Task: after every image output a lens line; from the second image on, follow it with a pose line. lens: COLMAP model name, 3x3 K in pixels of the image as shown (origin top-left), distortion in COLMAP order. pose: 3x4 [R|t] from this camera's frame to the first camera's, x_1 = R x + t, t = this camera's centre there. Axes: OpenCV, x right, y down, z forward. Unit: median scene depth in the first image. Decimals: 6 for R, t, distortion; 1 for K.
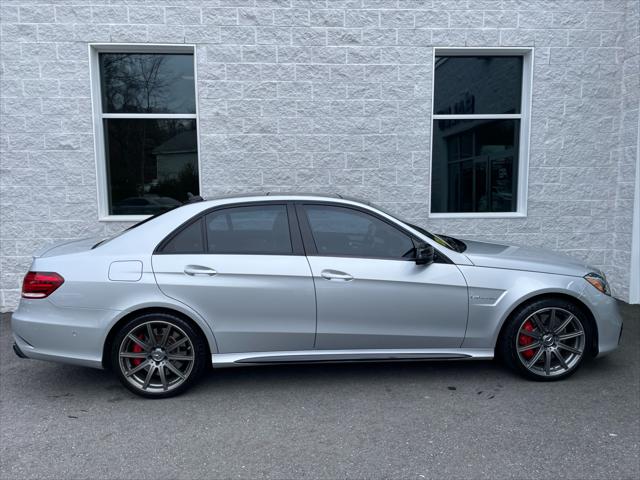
lens RADIAL K [[480.1, 0, 319.5], [0, 480.1, 239.4], [0, 0, 1]] dist [0.091779, -0.117066]
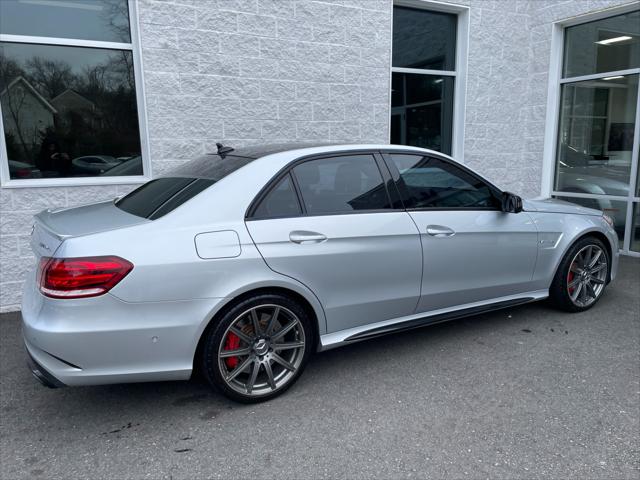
lens RADIAL K [[480.1, 0, 317.4], [0, 480.1, 239.1], [0, 0, 1]] dist [0.091779, -0.117066]
pose [[0.905846, -0.081374, 0.415717, -0.340987], [0.051676, 0.995274, 0.082217, 0.001910], [-0.420443, -0.052993, 0.905770, 0.159074]]
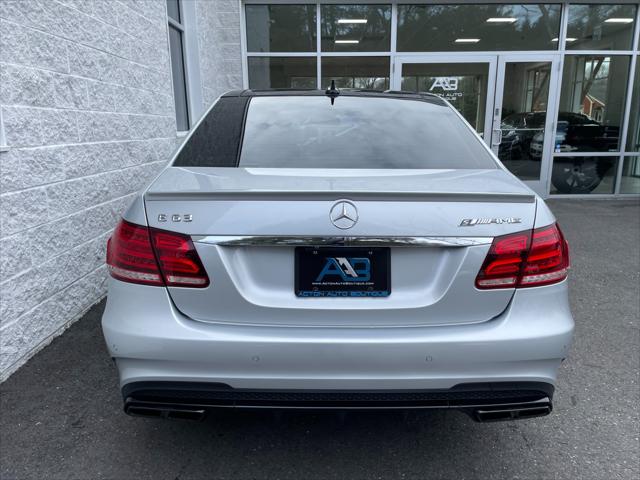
lens RADIAL K [[480.1, 0, 323.9], [0, 480.1, 244.9], [0, 0, 1]] dist [0.091779, -0.117066]
pose [[0.040873, -0.232835, 0.971657, -0.651823], [0.107605, 0.967840, 0.227394, -0.027529], [-0.993353, 0.095261, 0.064613, 0.732184]]
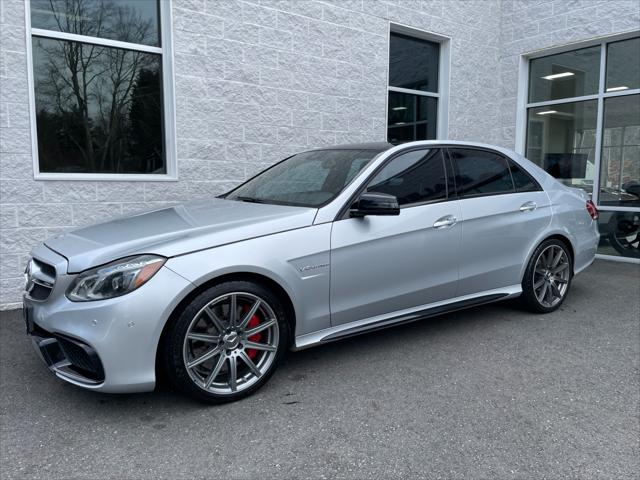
lens RADIAL K [[480.1, 0, 317.7], [0, 480.1, 232.8], [0, 0, 1]] dist [0.091779, -0.117066]
pose [[0.842201, -0.046745, 0.537133, -0.494149], [0.046912, 0.998810, 0.013367, 0.049560], [-0.537119, 0.013941, 0.843391, 0.186977]]
